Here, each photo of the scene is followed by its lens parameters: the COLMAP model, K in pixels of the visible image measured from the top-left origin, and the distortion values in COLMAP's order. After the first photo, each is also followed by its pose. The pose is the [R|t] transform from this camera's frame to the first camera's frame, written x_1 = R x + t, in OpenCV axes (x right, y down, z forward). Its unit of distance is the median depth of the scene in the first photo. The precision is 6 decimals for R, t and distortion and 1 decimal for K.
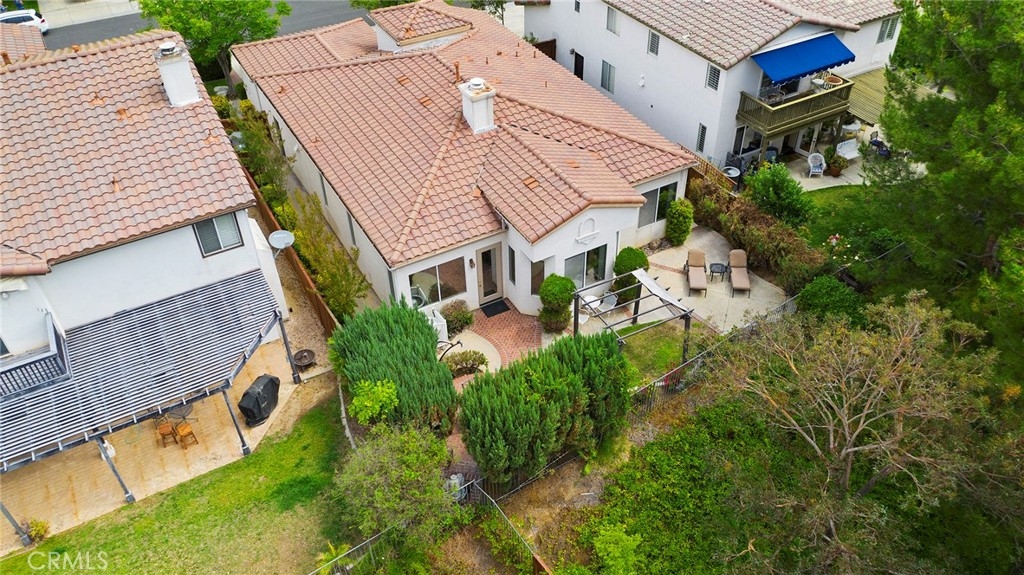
lens RADIAL K [[804.0, 0, 515.0], [0, 804.0, 289.9], [0, 0, 1]] dist [-0.040698, -0.003250]
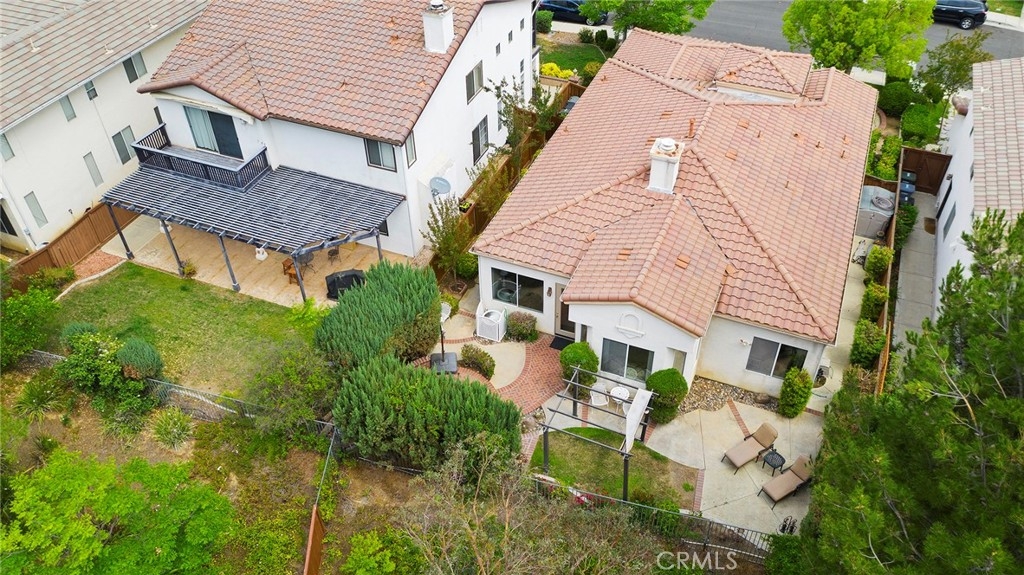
lens RADIAL K [[804.0, 0, 512.3], [0, 804.0, 285.1], [0, 0, 1]] dist [-0.040698, -0.003250]
pose [[0.608658, 0.528998, -0.591351, 0.599370], [-0.504787, 0.833194, 0.225780, -0.285212], [0.612148, 0.161084, 0.774162, 0.189499]]
